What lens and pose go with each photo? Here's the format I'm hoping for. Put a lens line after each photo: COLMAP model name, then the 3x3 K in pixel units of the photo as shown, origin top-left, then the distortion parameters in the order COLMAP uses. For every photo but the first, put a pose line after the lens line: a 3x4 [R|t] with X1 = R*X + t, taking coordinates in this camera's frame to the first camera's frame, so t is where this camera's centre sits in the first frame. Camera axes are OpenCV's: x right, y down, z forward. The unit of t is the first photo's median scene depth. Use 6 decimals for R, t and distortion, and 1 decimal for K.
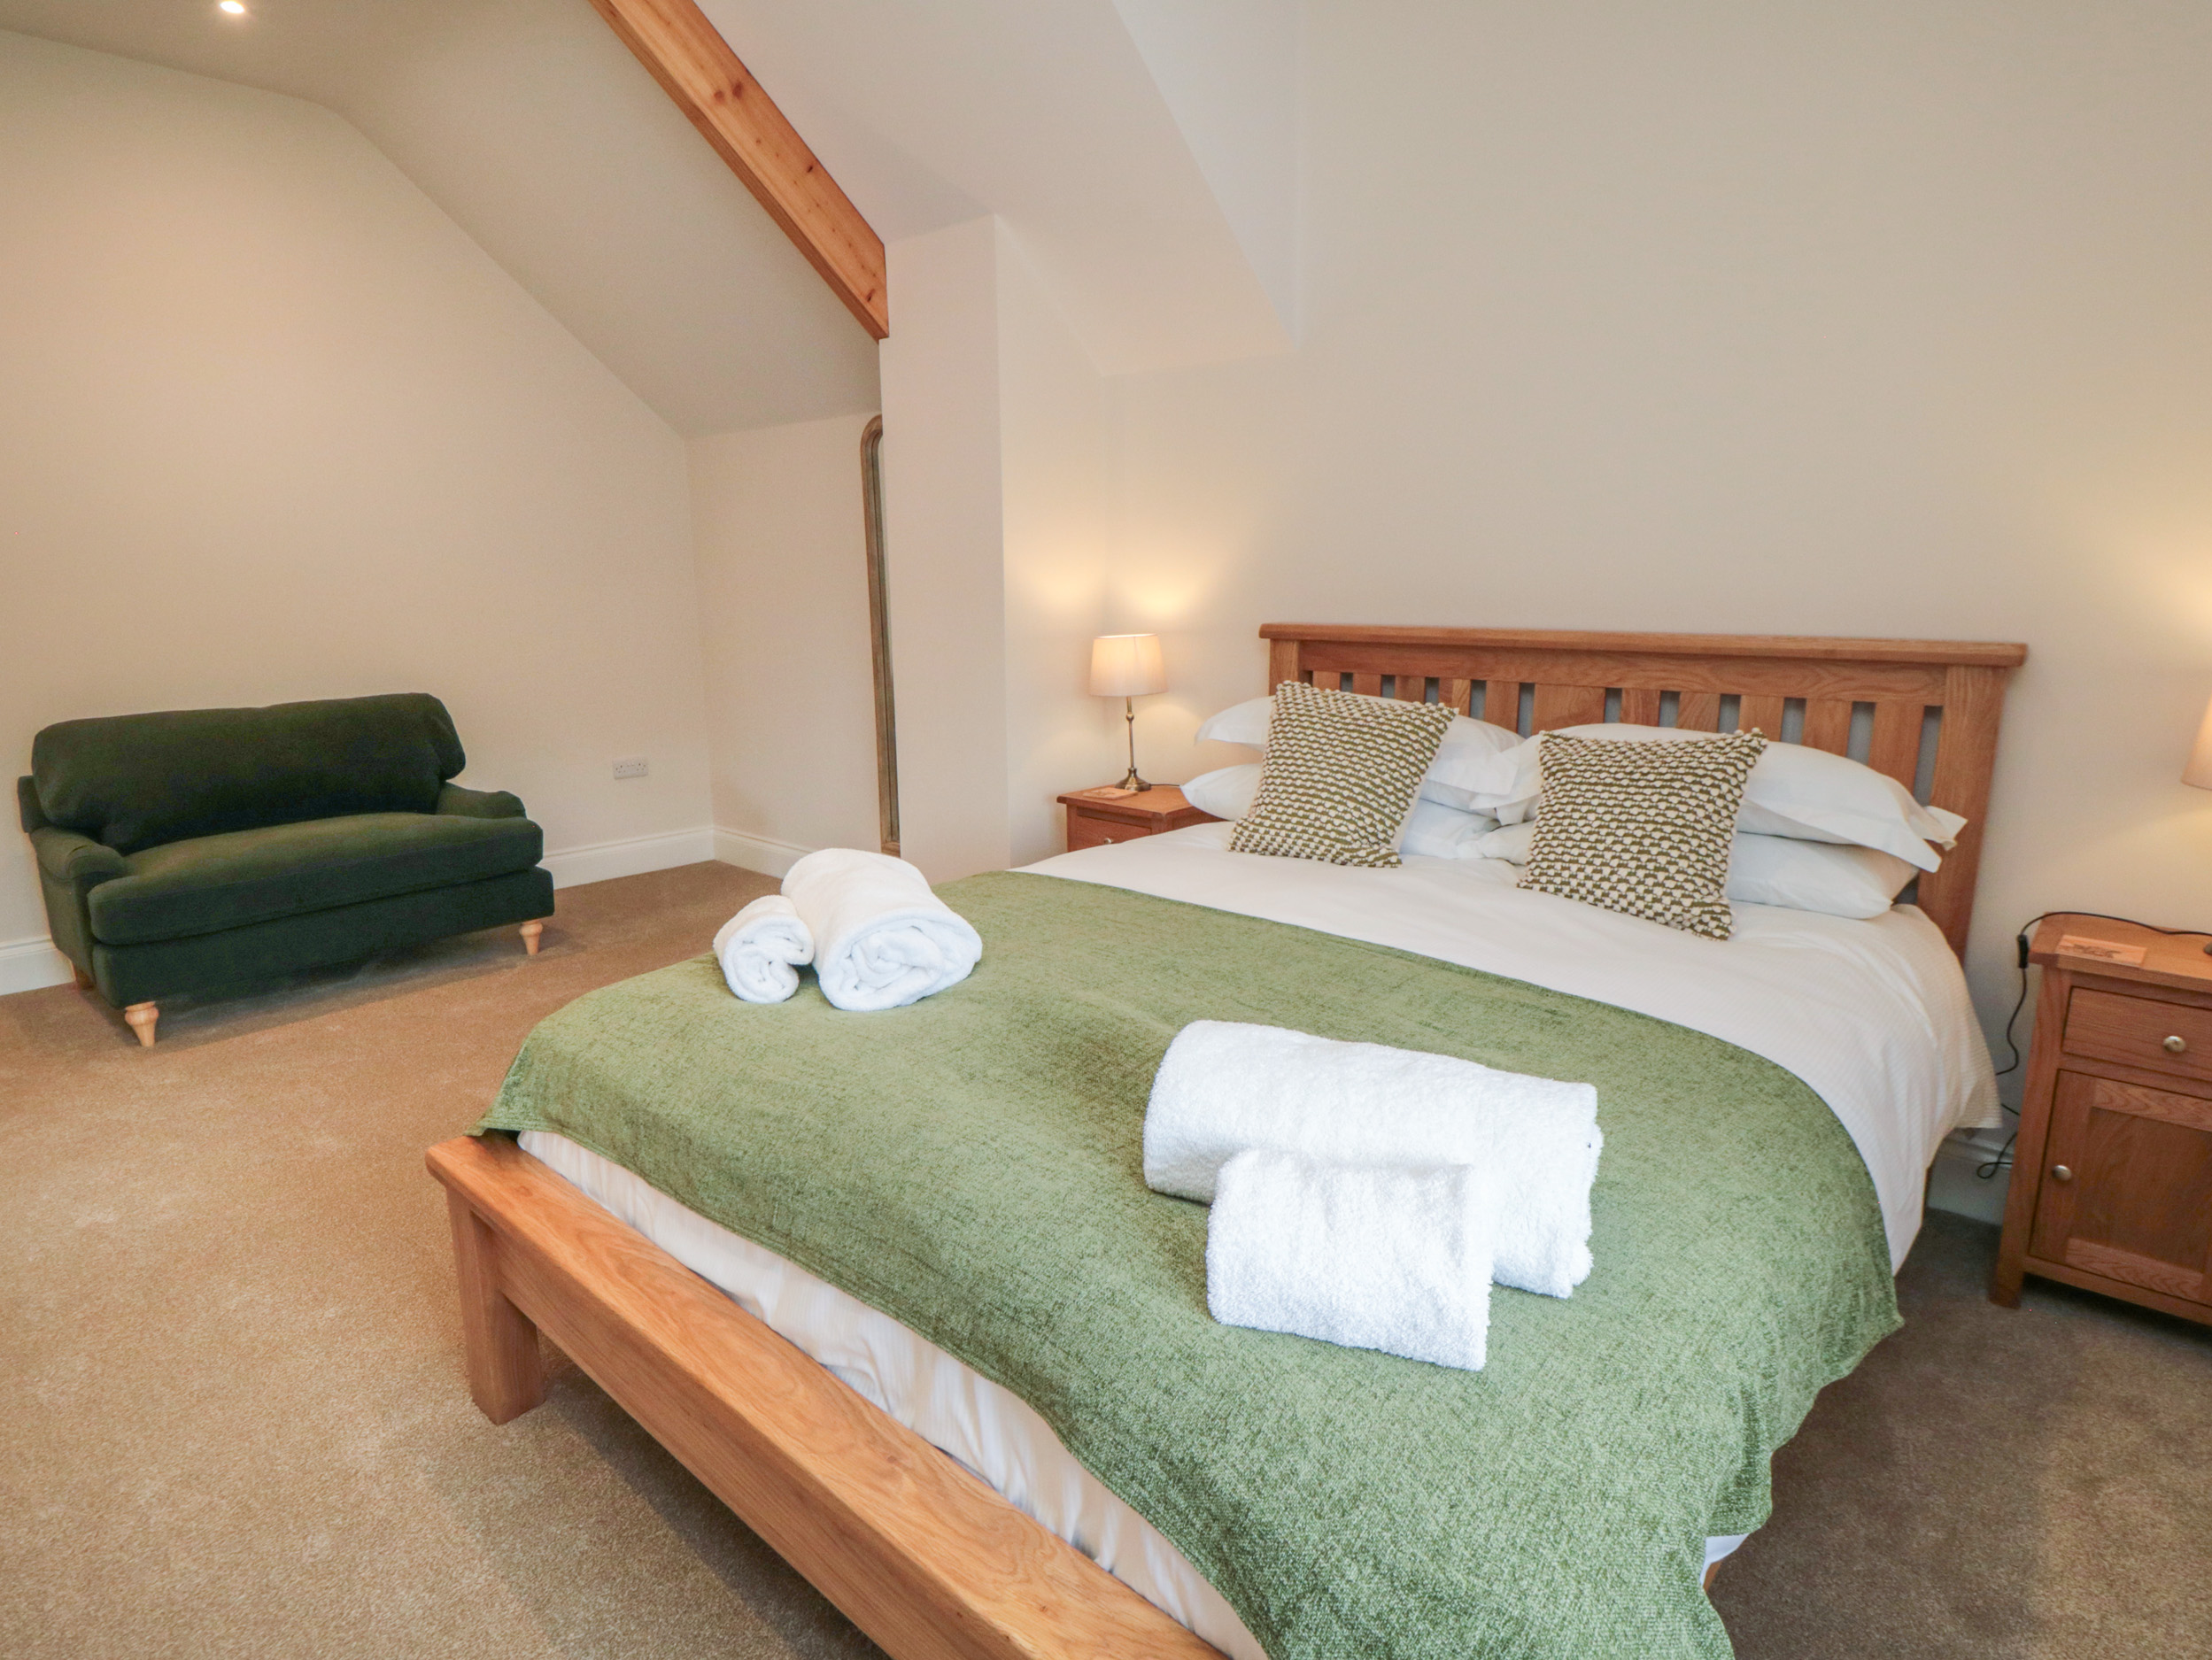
lens RADIAL K [[1154.7, 0, 1094.5], [0, 1154.7, 817.0], [0, 0, 1]] dist [-0.000758, -0.009253]
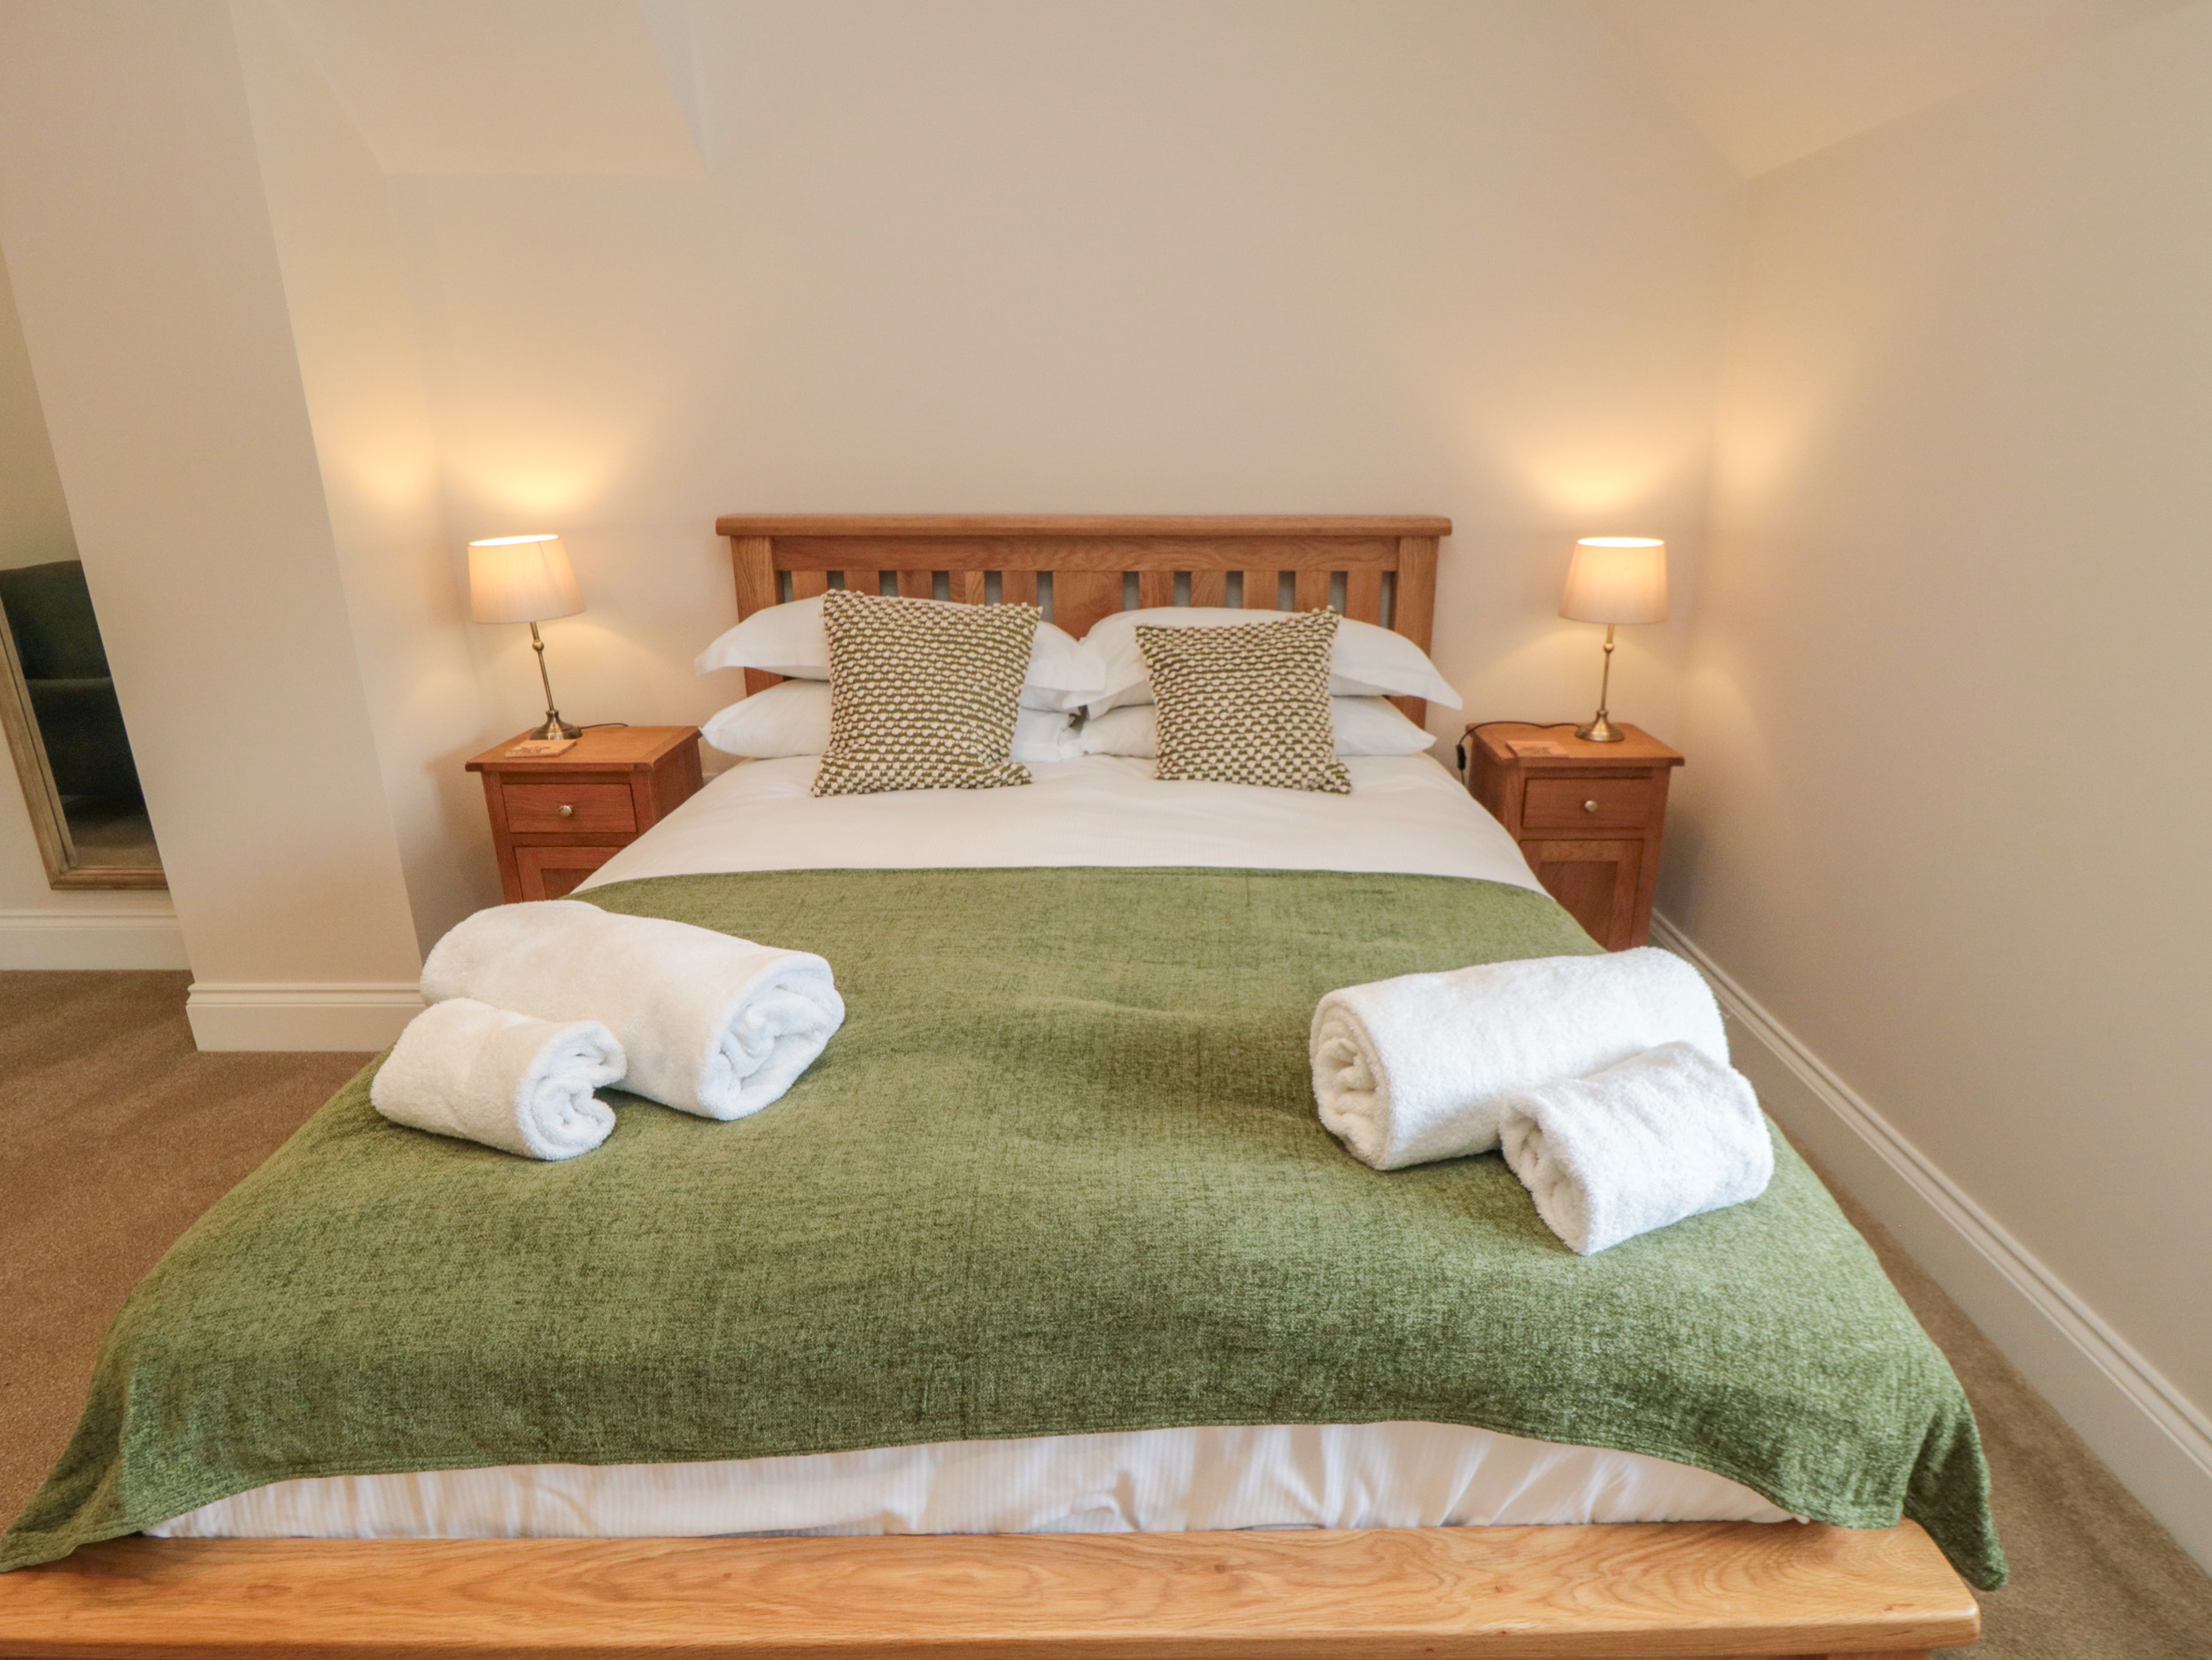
lens RADIAL K [[1229.7, 0, 1106.0], [0, 1229.7, 830.0], [0, 0, 1]] dist [-0.000290, -0.016988]
pose [[0.745528, -0.210713, 0.632287, -0.399053], [0.133379, 0.976684, 0.168219, -0.092019], [-0.652991, -0.041078, 0.756251, 0.206659]]
